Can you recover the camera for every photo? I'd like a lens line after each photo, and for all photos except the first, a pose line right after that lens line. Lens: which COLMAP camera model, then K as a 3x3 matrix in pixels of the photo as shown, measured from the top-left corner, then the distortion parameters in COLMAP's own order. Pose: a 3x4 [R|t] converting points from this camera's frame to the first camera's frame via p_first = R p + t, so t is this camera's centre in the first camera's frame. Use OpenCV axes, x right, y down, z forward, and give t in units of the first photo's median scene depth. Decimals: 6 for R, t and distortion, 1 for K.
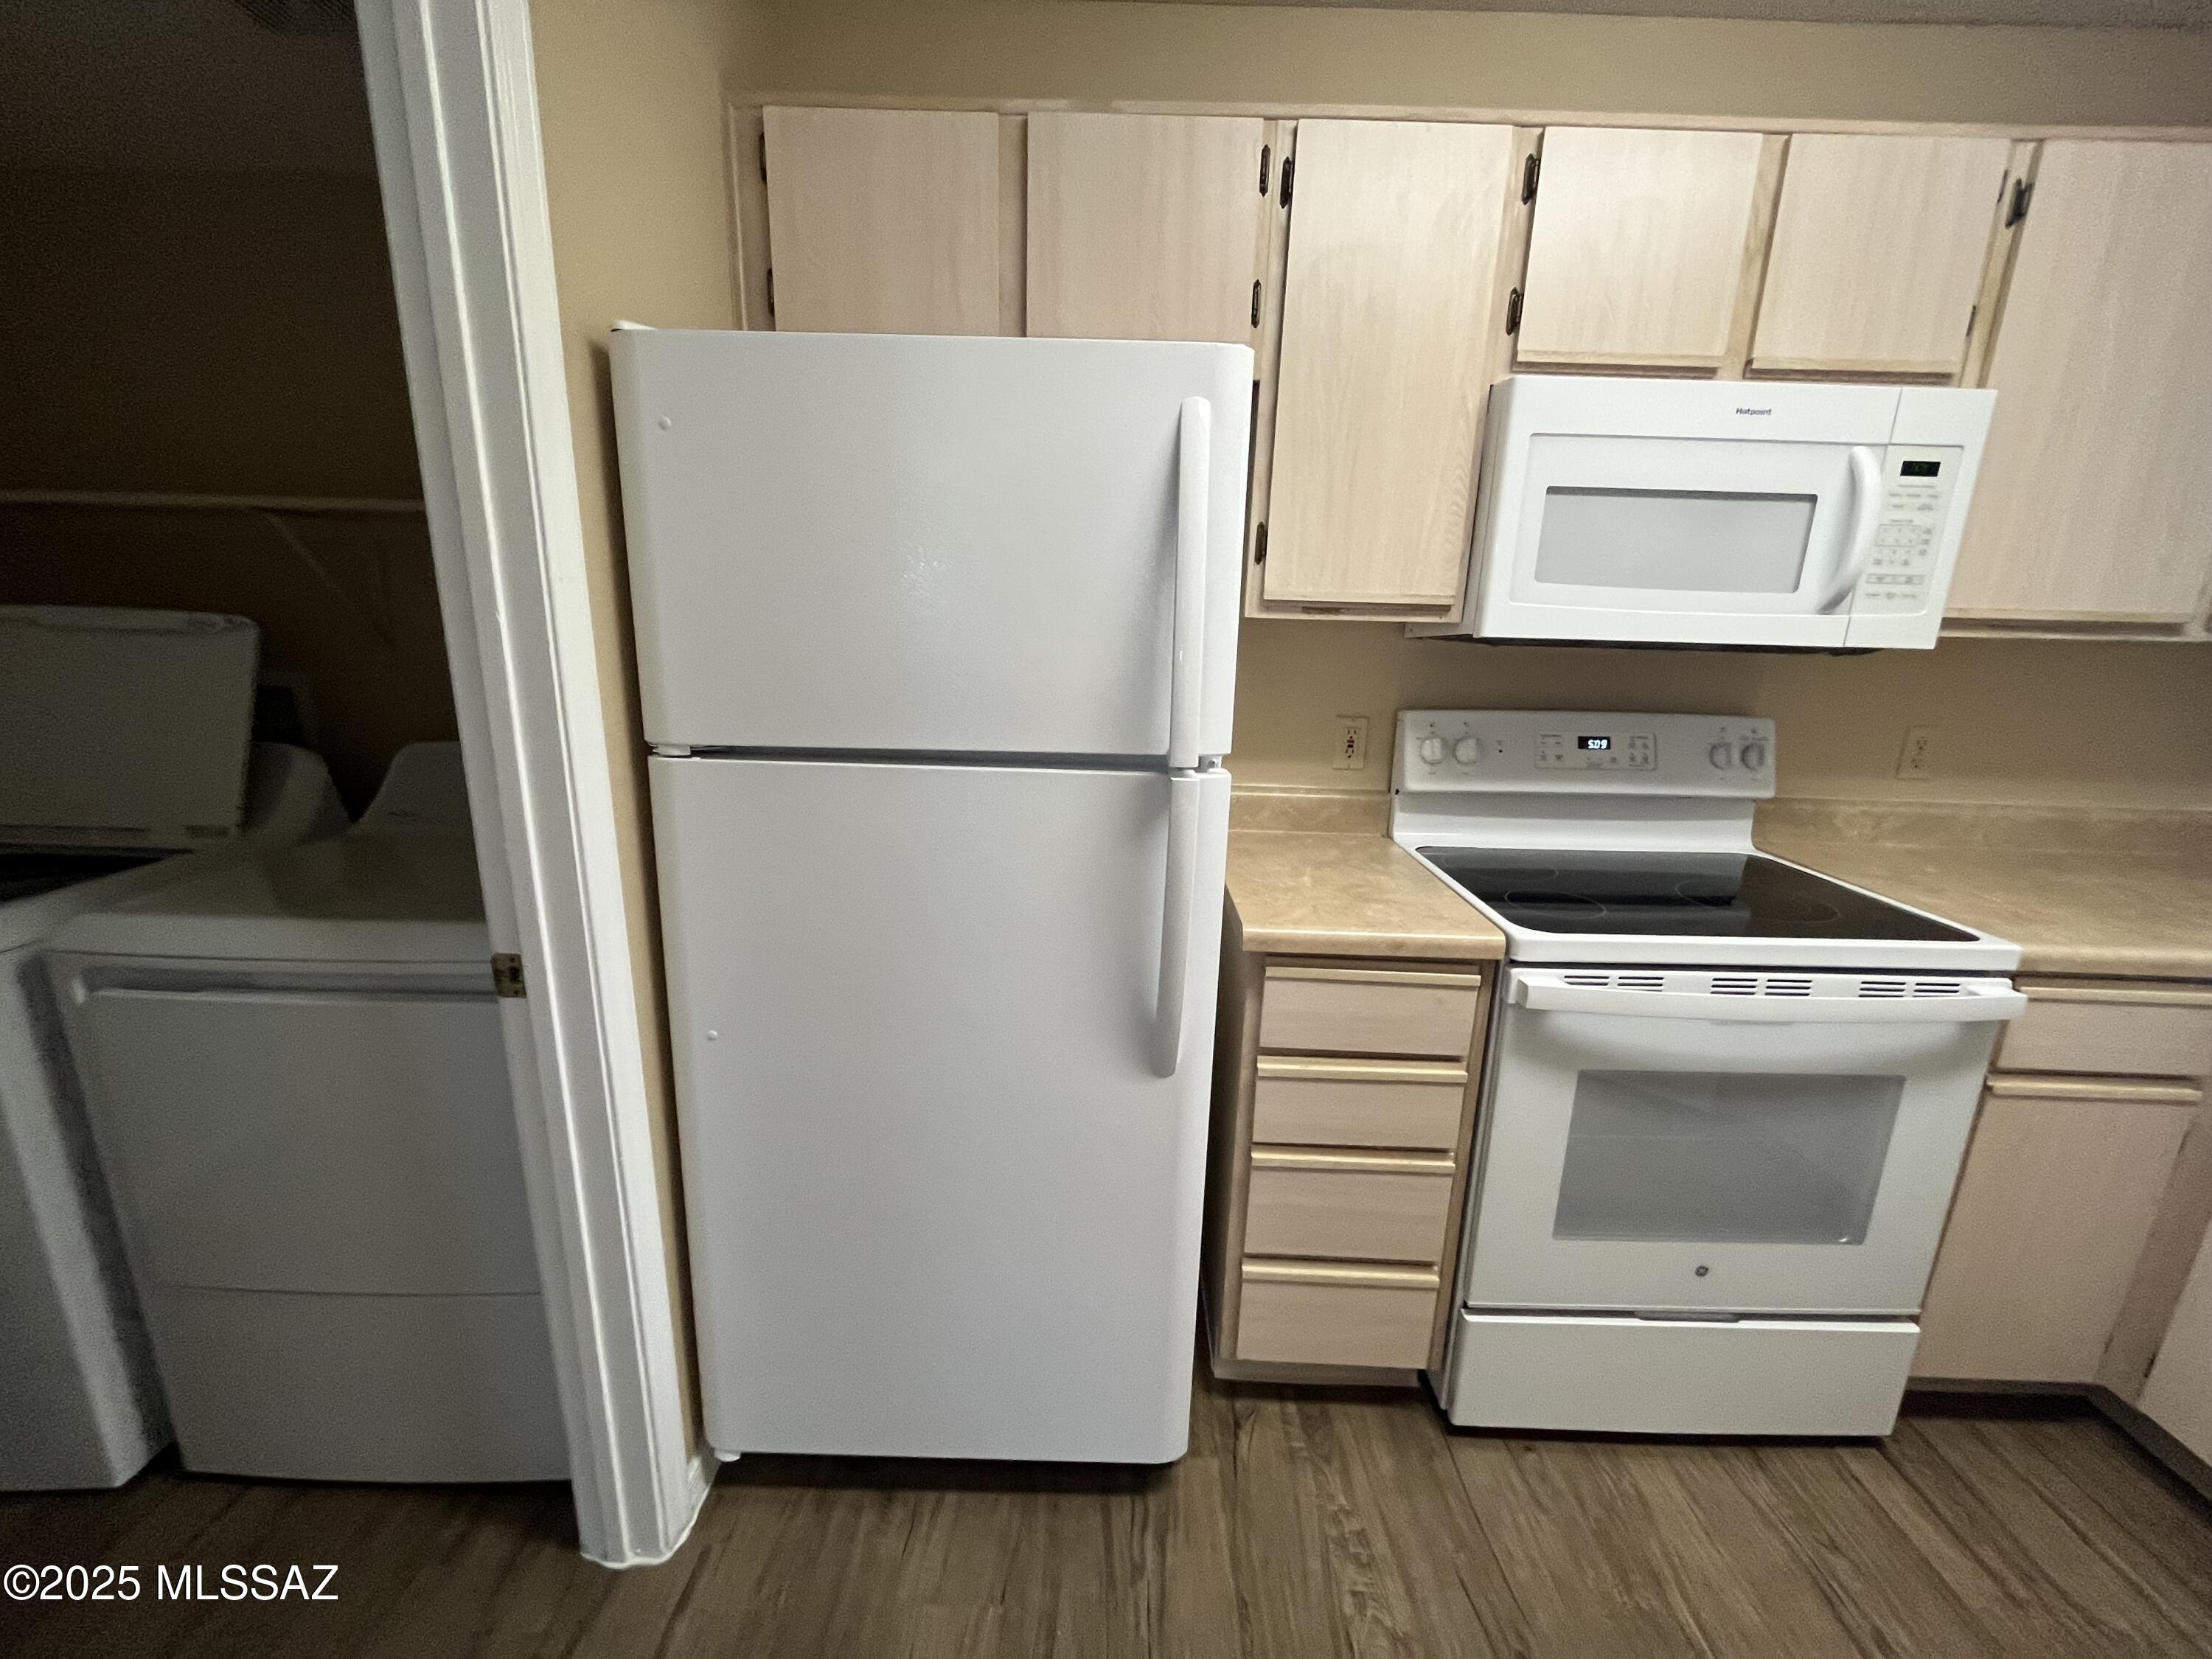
lens RADIAL K [[893.1, 0, 1109.6], [0, 893.1, 834.9], [0, 0, 1]] dist [-0.001847, 0.000740]
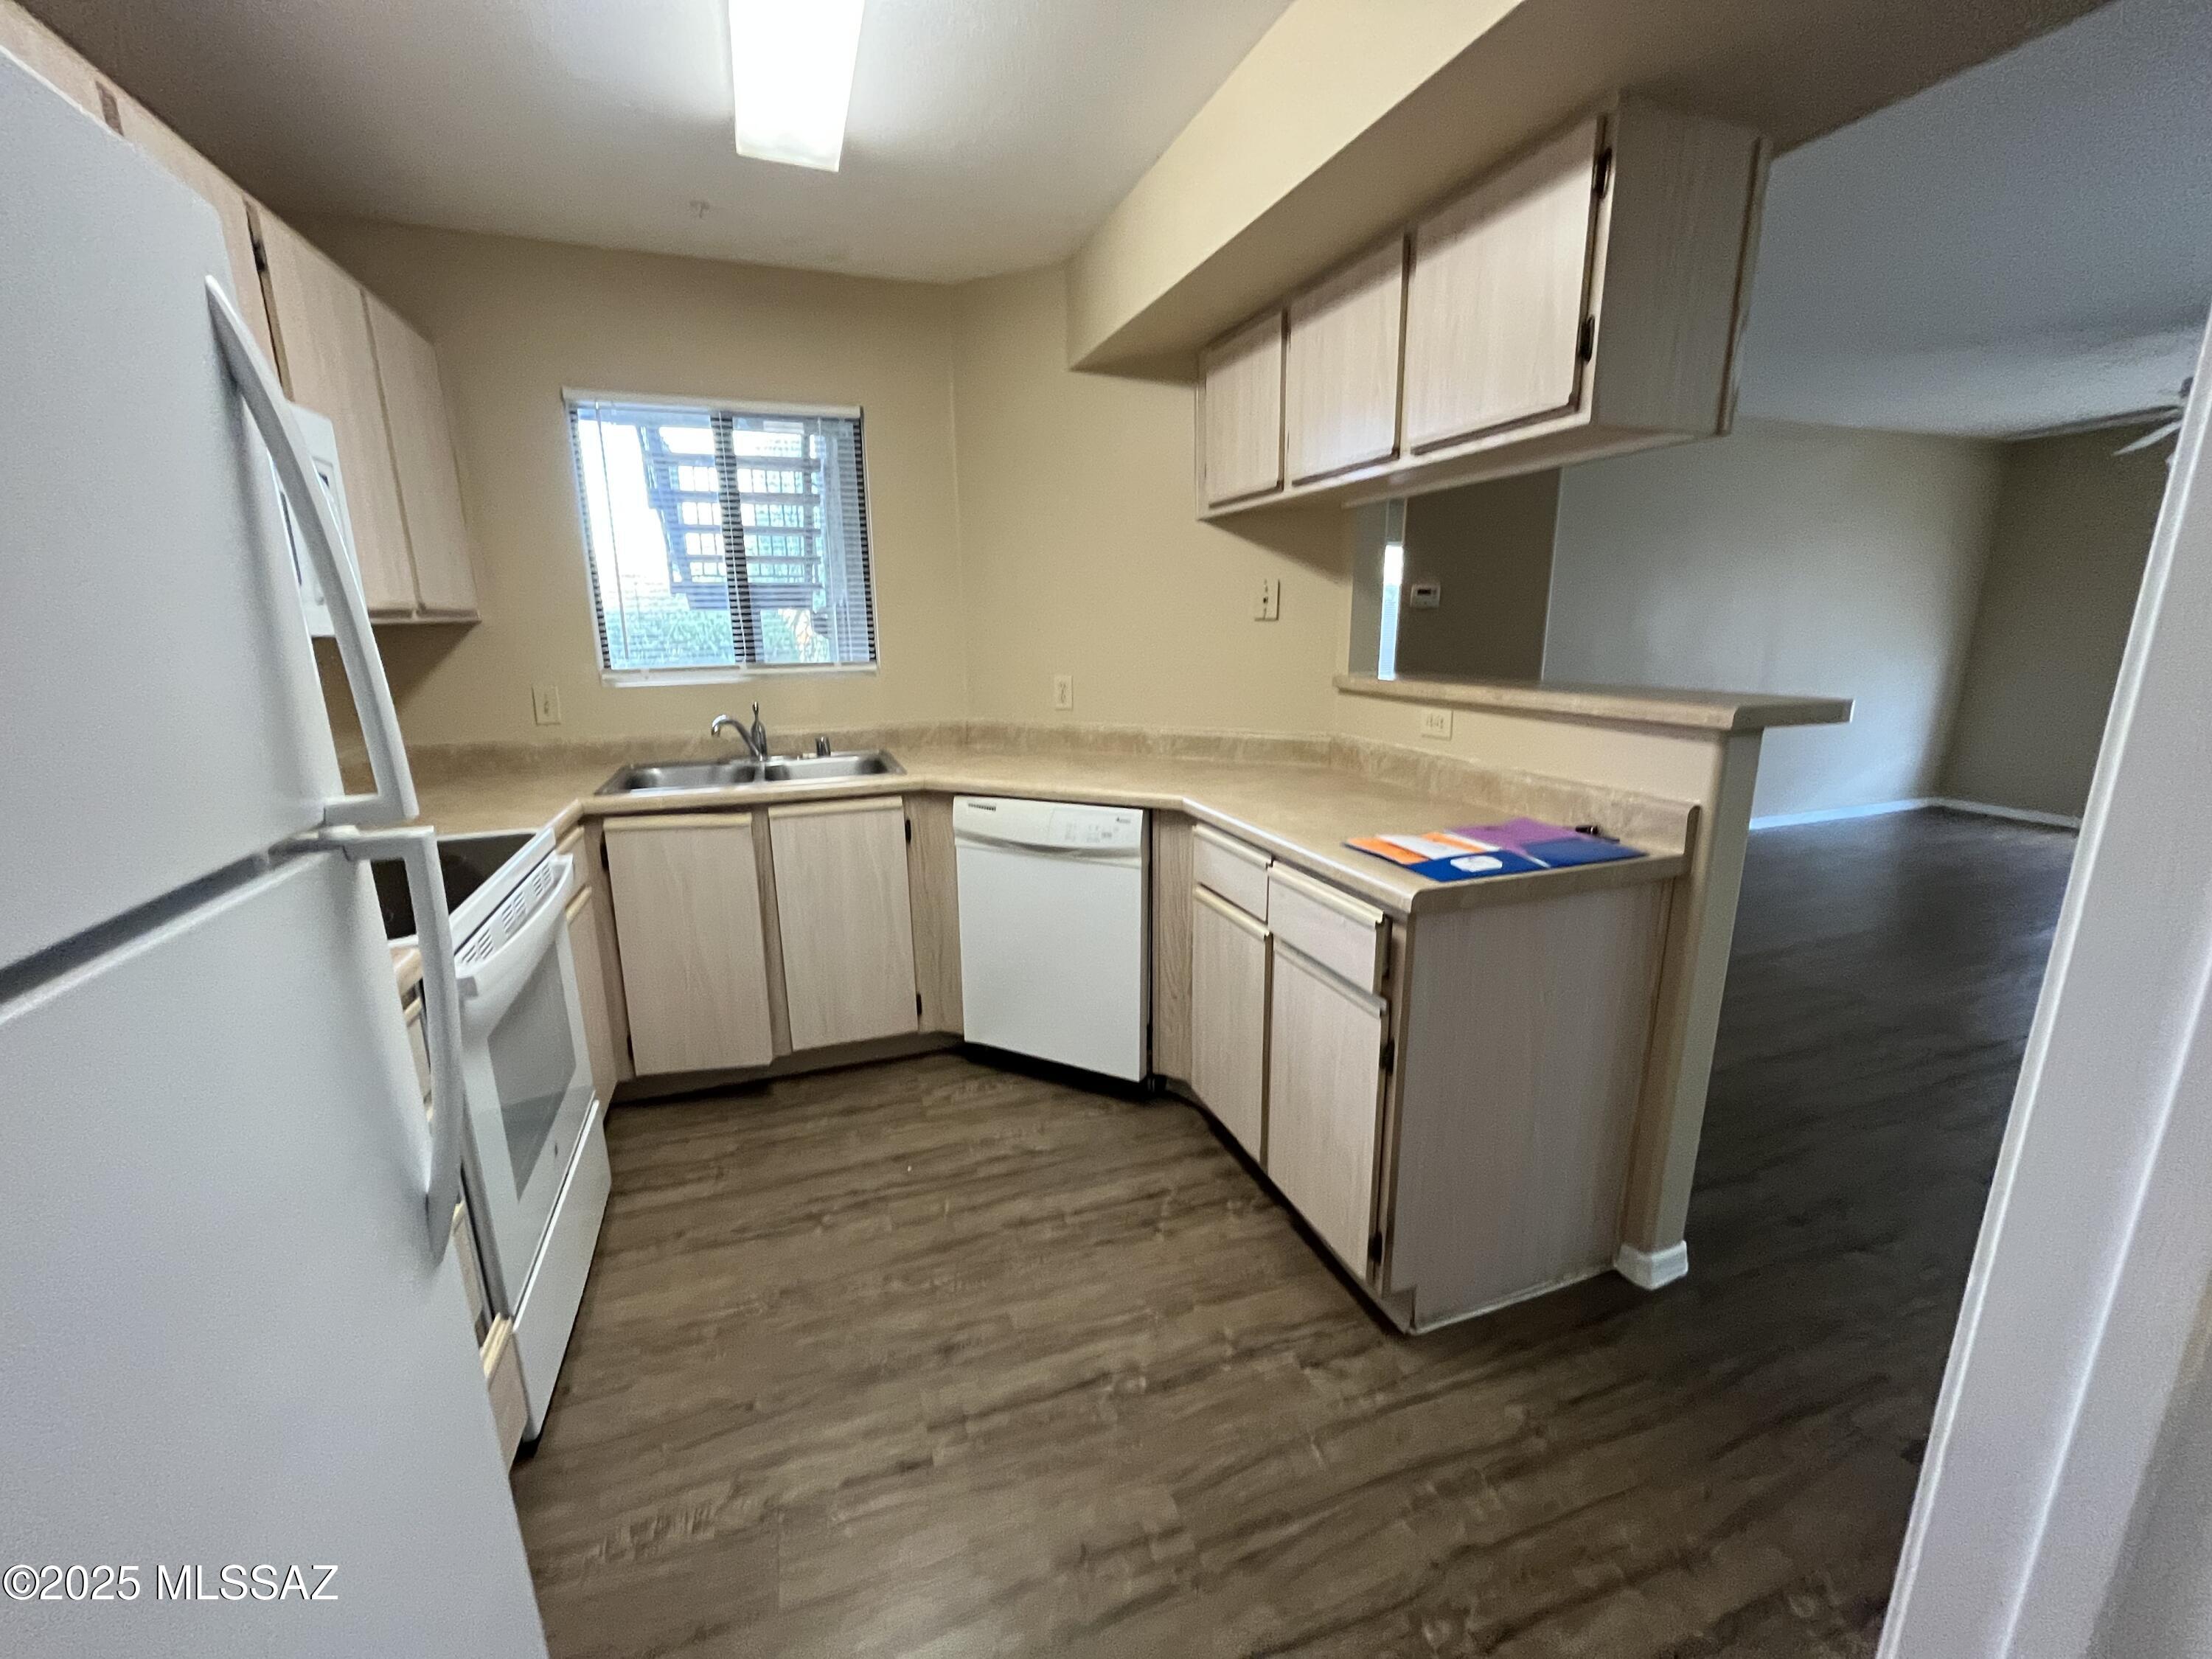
lens RADIAL K [[893.1, 0, 1103.3], [0, 893.1, 834.4], [0, 0, 1]] dist [-0.001847, 0.000740]
pose [[-0.353652, -0.237366, 0.904759, -0.630278], [0.212452, 0.921602, 0.324828, -0.152324], [-0.910931, 0.307094, -0.275497, 0.559496]]
